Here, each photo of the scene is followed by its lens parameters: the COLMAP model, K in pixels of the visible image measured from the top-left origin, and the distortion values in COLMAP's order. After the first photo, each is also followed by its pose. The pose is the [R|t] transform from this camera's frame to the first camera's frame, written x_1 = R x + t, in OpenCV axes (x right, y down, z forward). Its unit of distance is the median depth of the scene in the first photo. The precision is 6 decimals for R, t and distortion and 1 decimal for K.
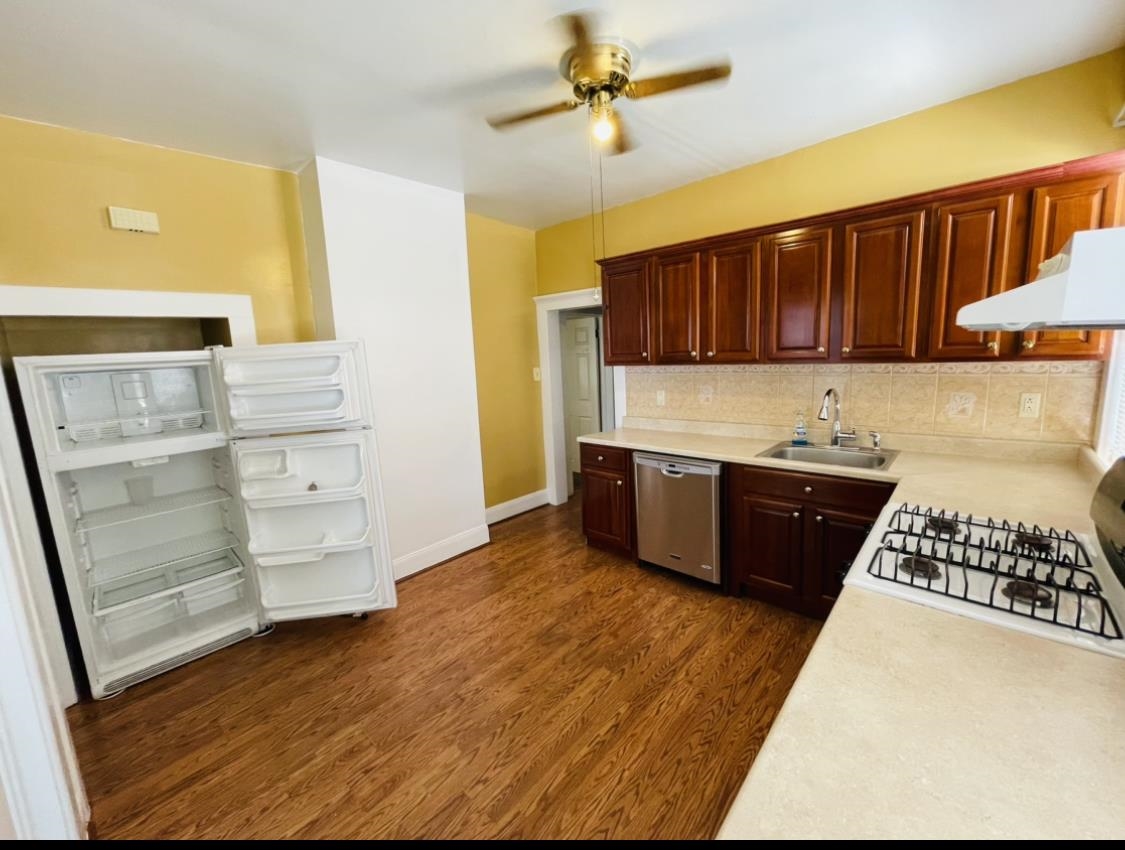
lens RADIAL K [[457.1, 0, 558.4], [0, 457.1, 418.2], [0, 0, 1]] dist [-0.005123, -0.000225]
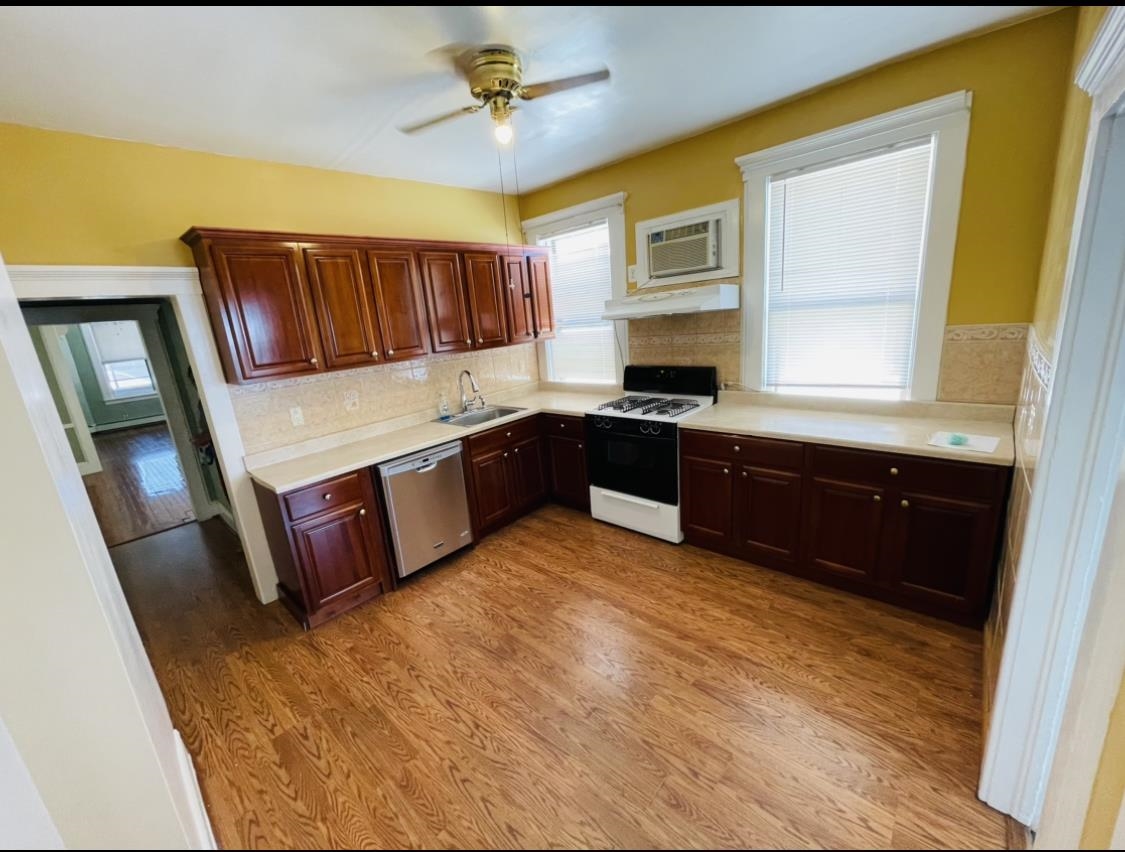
lens RADIAL K [[448.7, 0, 556.3], [0, 448.7, 422.7], [0, 0, 1]] dist [-0.001579, 0.000153]
pose [[0.008470, -0.193949, 0.980975, -0.747527], [0.235107, 0.953896, 0.186565, -0.098822], [-0.971932, 0.229054, 0.053678, 0.667212]]
